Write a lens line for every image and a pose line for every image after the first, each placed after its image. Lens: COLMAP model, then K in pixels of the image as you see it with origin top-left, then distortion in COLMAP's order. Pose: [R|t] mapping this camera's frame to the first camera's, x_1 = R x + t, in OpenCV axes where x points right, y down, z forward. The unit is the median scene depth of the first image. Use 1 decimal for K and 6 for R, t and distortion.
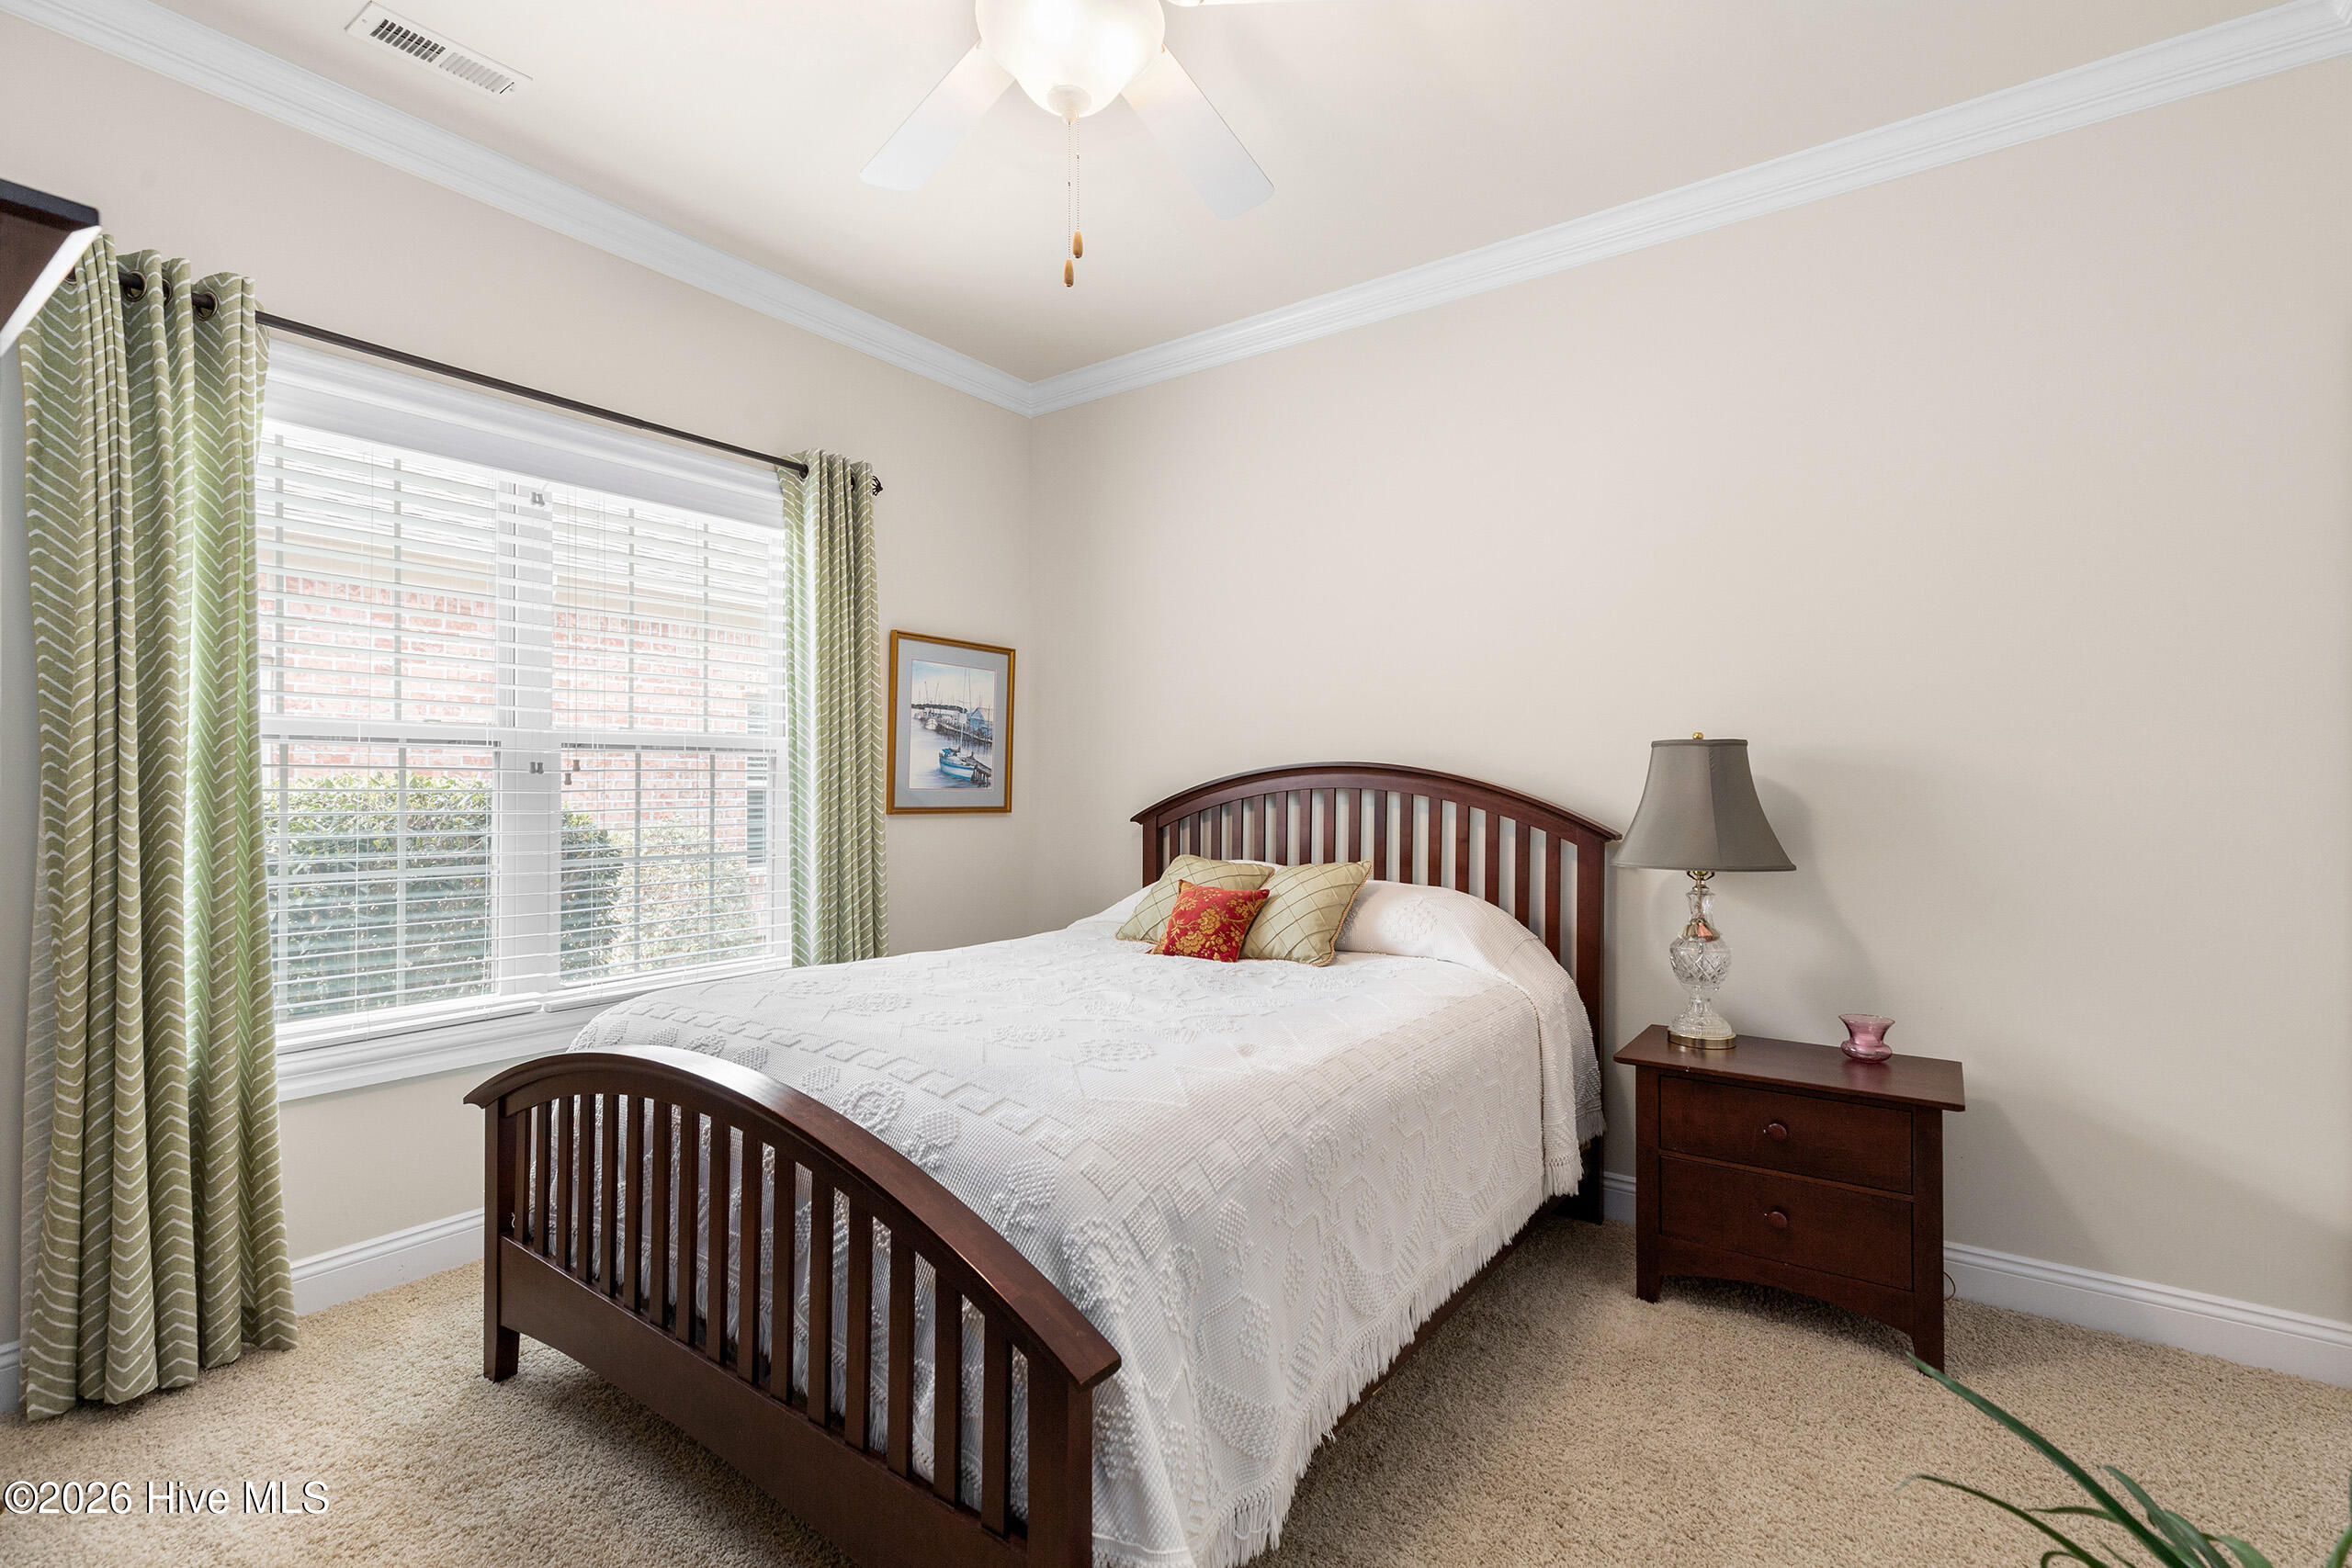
lens RADIAL K [[1073.2, 0, 1179.7], [0, 1073.2, 783.4], [0, 0, 1]] dist [0.001900, -0.000399]
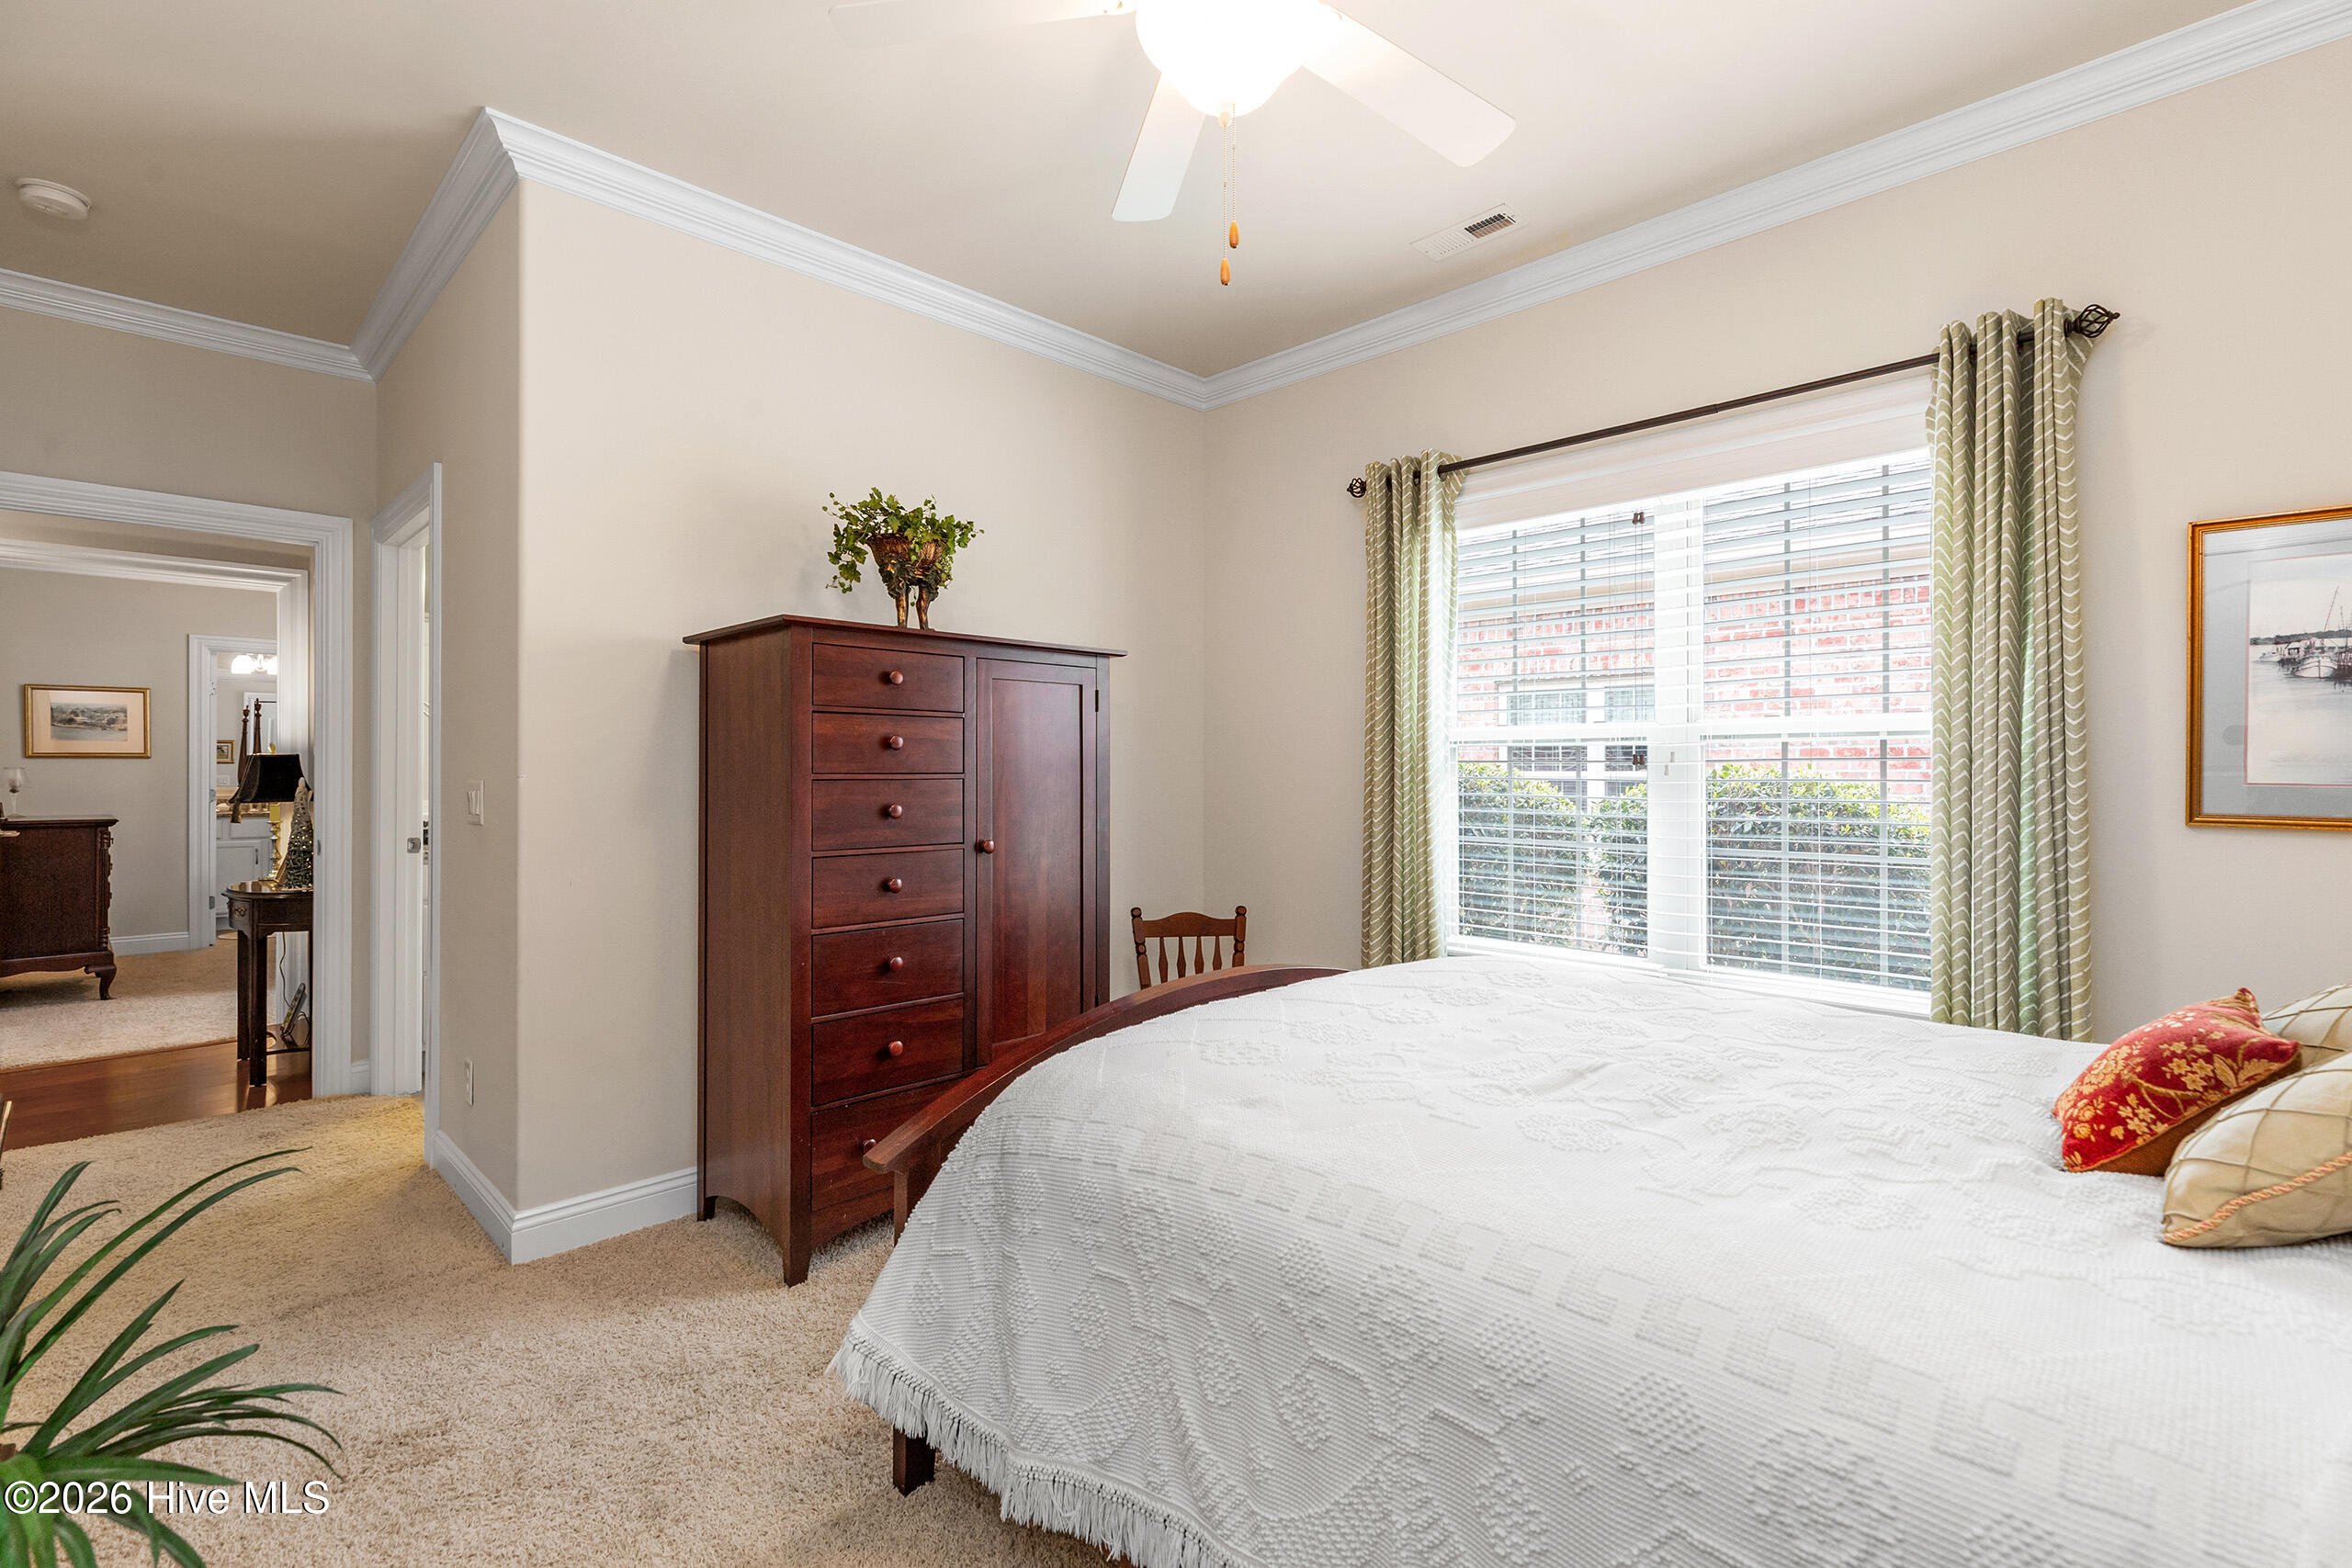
lens RADIAL K [[1073.2, 0, 1255.3], [0, 1073.2, 781.5], [0, 0, 1]] dist [0.001900, -0.000399]
pose [[-0.121792, 0.004481, -0.992546, 0.507352], [-0.003523, 0.999982, 0.004947, 0.004779], [0.992549, 0.004099, -0.121774, 0.675476]]
